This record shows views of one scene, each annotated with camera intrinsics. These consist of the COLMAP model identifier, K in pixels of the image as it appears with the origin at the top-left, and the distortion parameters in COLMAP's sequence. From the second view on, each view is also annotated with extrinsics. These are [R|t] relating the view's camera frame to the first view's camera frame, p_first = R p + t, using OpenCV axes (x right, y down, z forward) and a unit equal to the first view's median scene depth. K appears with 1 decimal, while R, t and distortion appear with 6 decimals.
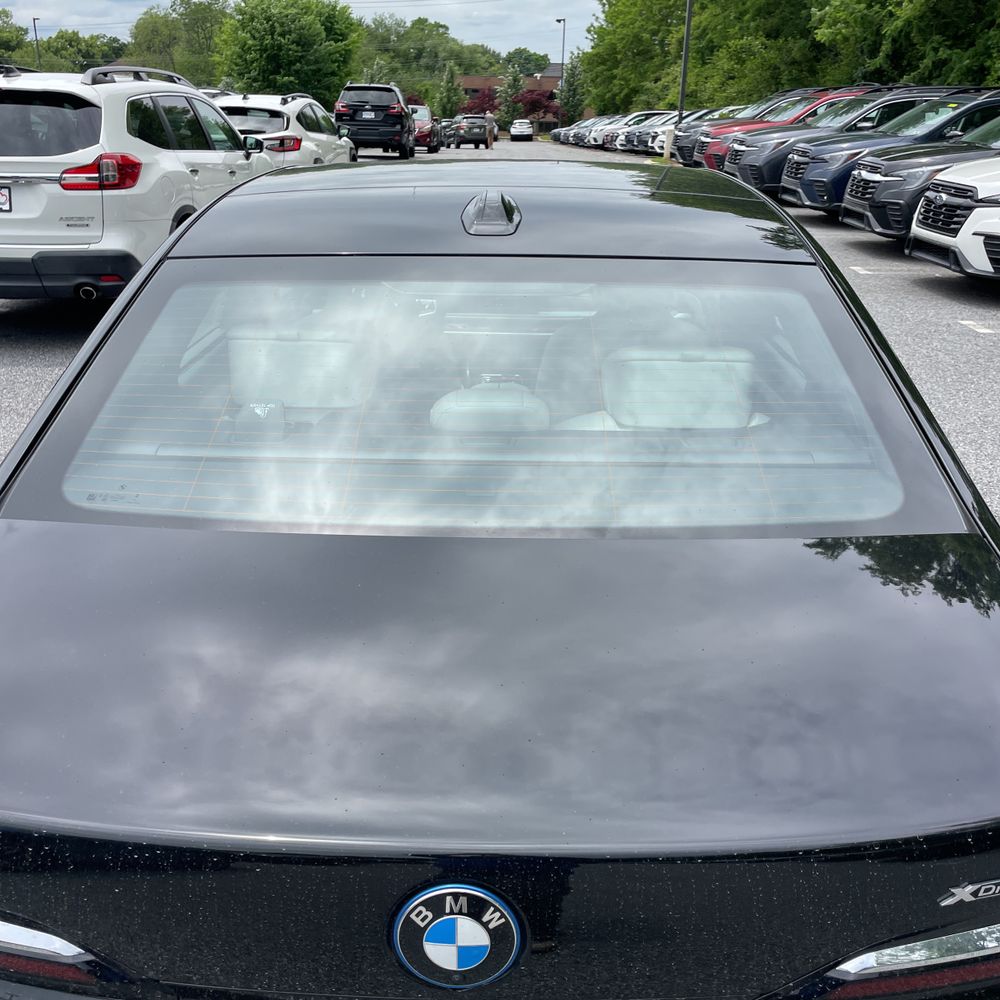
lens RADIAL K [[1010.8, 0, 494.9], [0, 1010.8, 496.4], [0, 0, 1]] dist [0.030440, 0.000000]
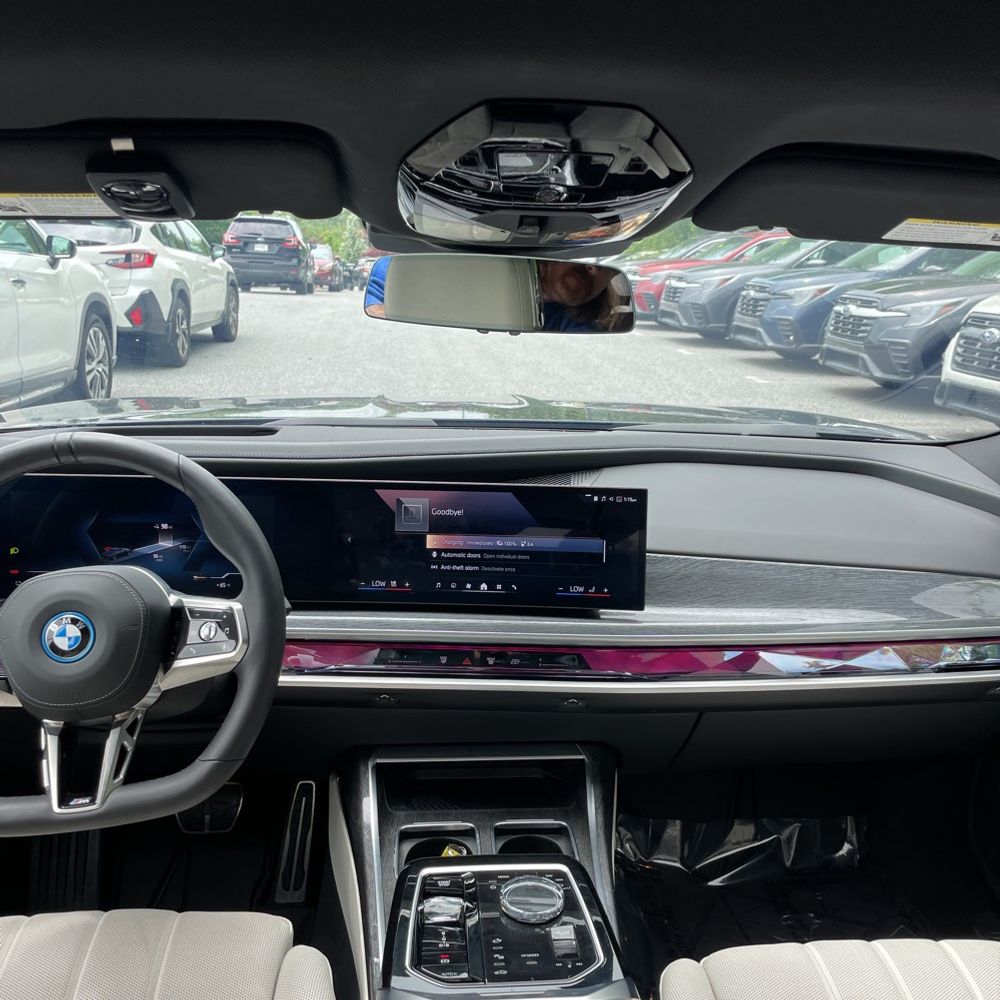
lens RADIAL K [[1010.8, 0, 501.0], [0, 1010.8, 504.2], [0, 0, 1]] dist [0.030440, 0.000000]
pose [[0.994959, -0.004858, 0.100163, -0.005180], [0.017690, 0.991664, -0.127630, -0.048352], [-0.098708, 0.128759, 0.986751, 0.191911]]
